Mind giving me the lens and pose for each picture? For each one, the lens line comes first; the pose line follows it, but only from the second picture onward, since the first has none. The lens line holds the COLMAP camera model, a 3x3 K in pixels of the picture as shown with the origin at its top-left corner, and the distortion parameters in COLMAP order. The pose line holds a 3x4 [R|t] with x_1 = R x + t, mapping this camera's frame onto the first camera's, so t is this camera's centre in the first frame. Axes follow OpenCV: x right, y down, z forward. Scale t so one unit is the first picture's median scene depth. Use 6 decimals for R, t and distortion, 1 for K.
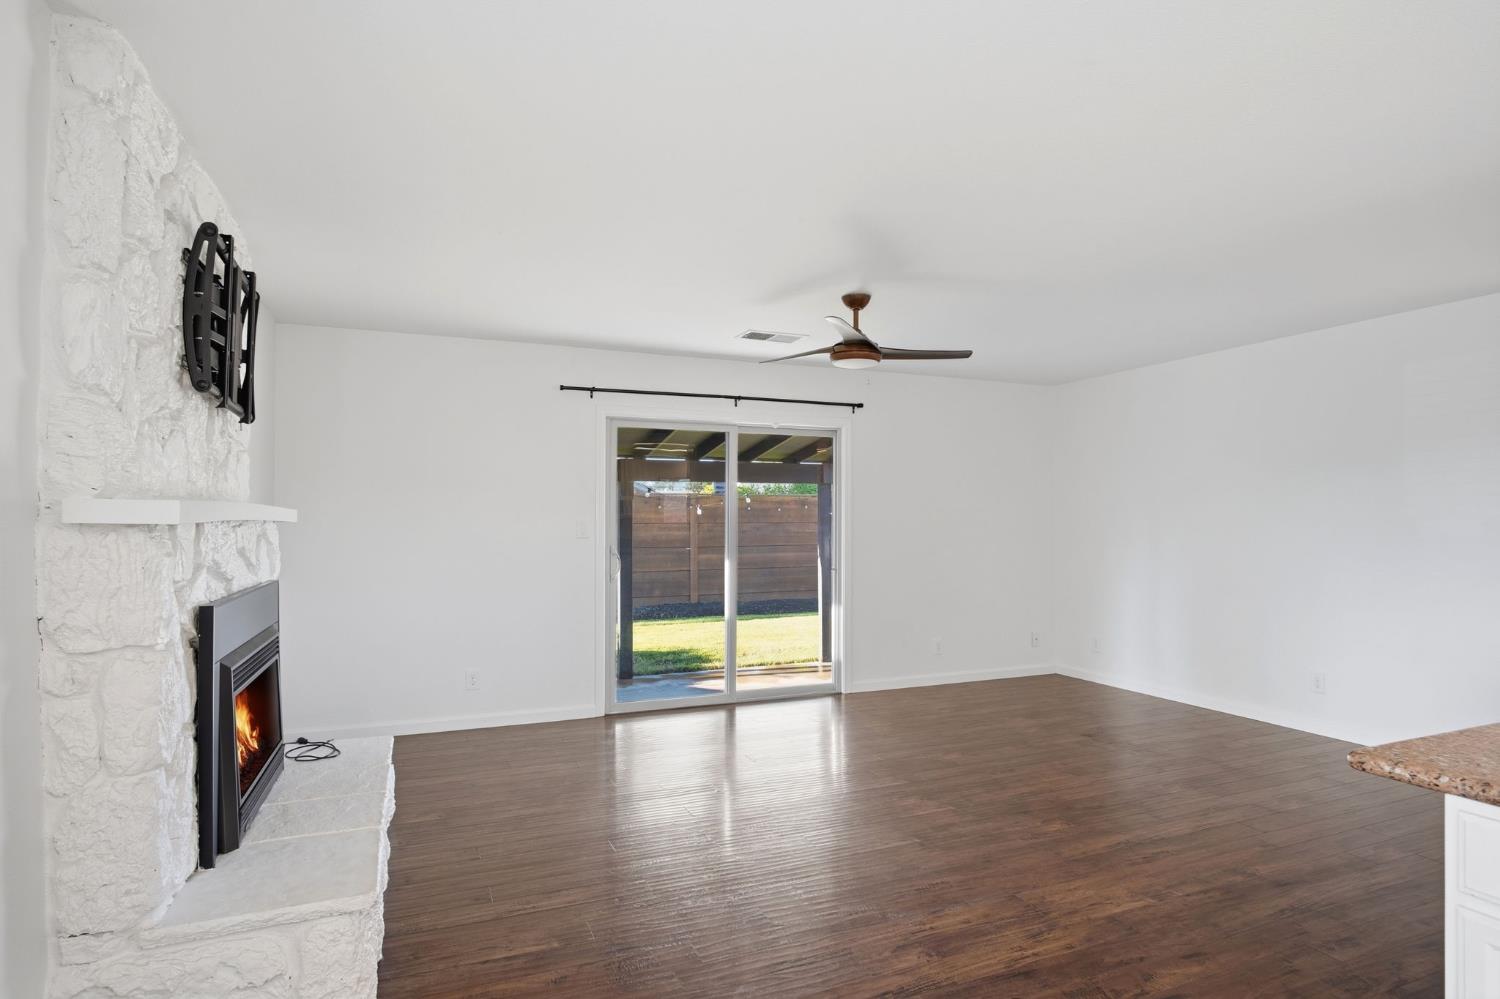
lens RADIAL K [[804.8, 0, 759.7], [0, 804.8, 515.0], [0, 0, 1]] dist [-0.026795, 0.003563]
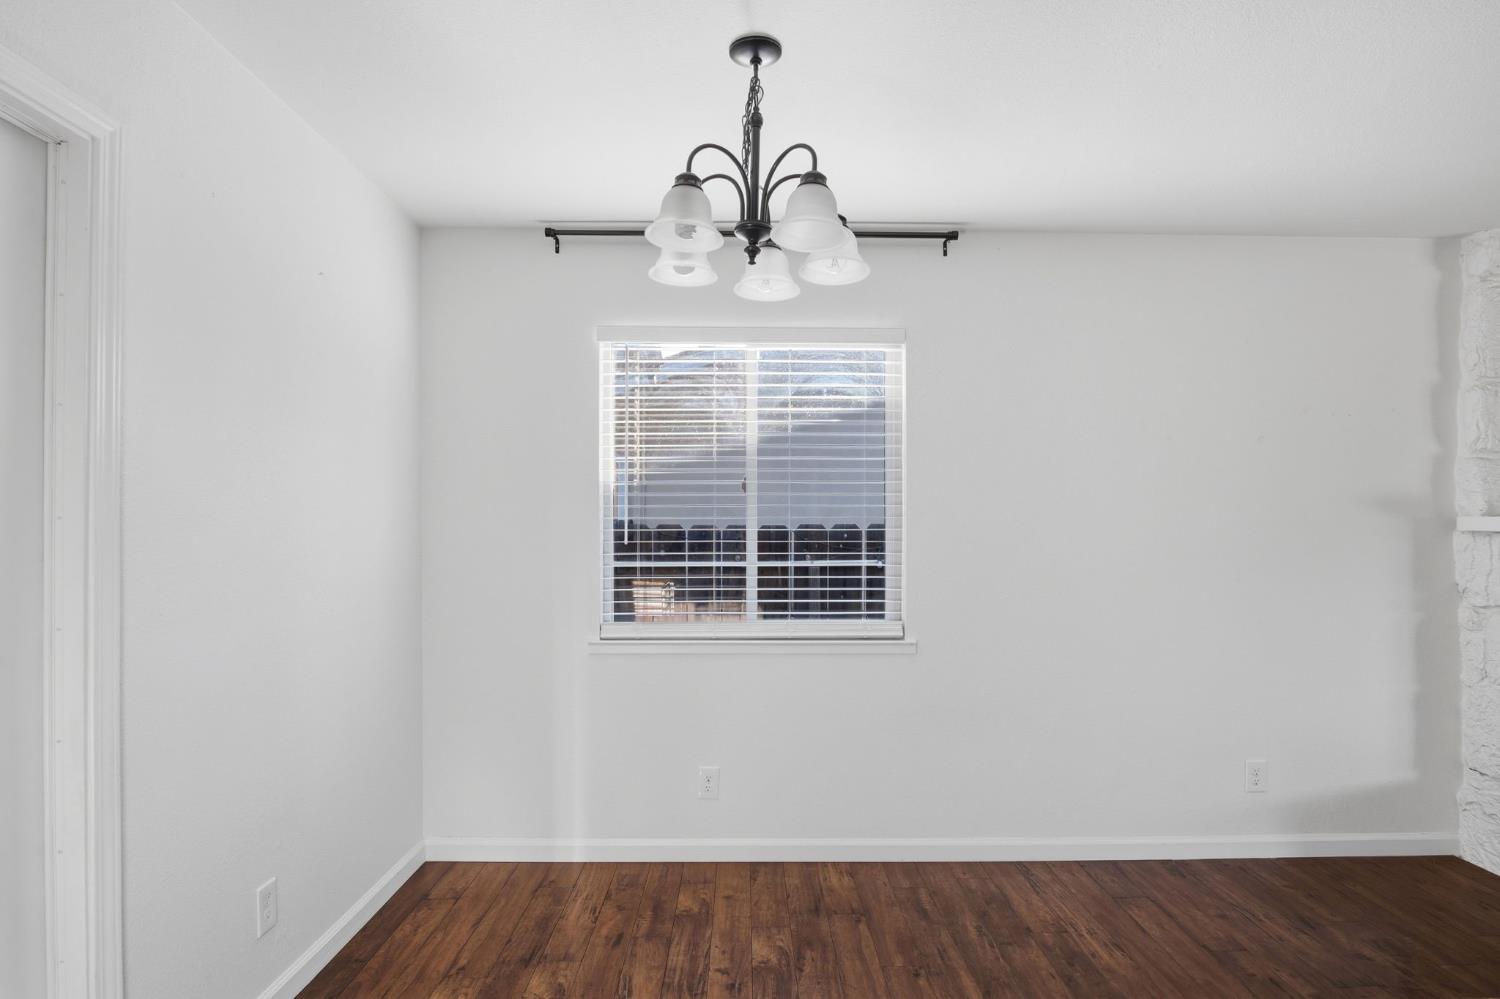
lens RADIAL K [[804.8, 0, 762.3], [0, 804.8, 534.4], [0, 0, 1]] dist [-0.026795, 0.003563]
pose [[-0.374988, -0.000825, -0.927029, 0.772256], [0.001974, 0.999997, -0.001689, 0.010186], [0.927027, -0.002463, -0.374985, 0.117237]]
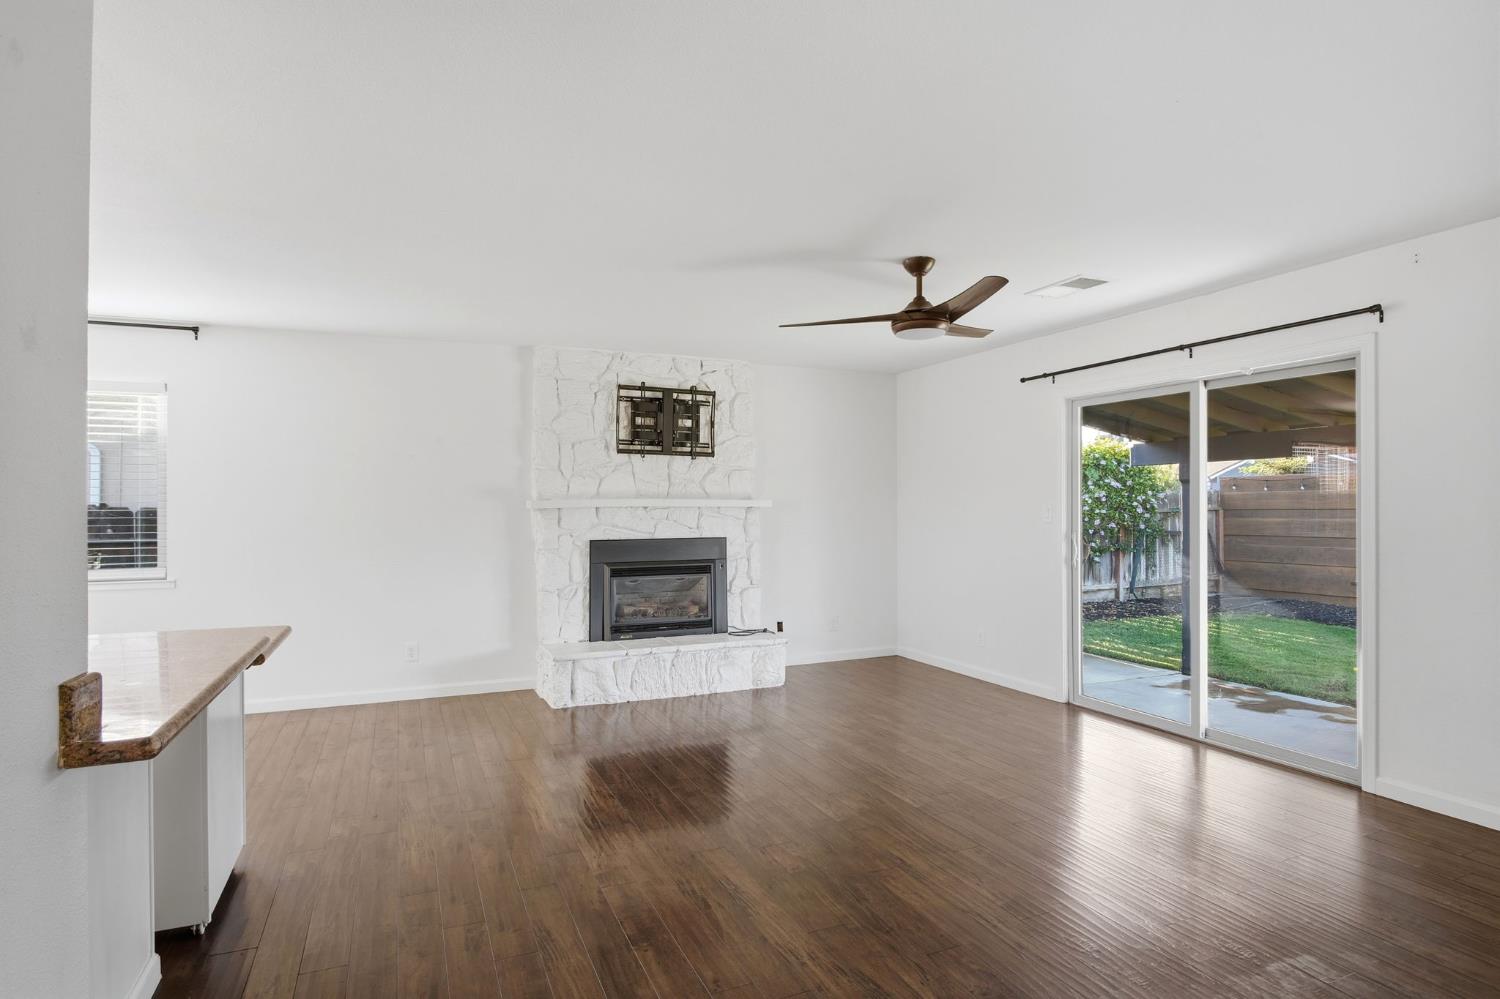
lens RADIAL K [[804.8, 0, 755.5], [0, 804.8, 499.5], [0, 0, 1]] dist [-0.026795, 0.003563]
pose [[-0.000267, -0.010361, -0.999946, 1.343202], [0.010960, 0.999886, -0.010363, 0.010759], [0.999940, -0.010962, -0.000153, 1.056040]]
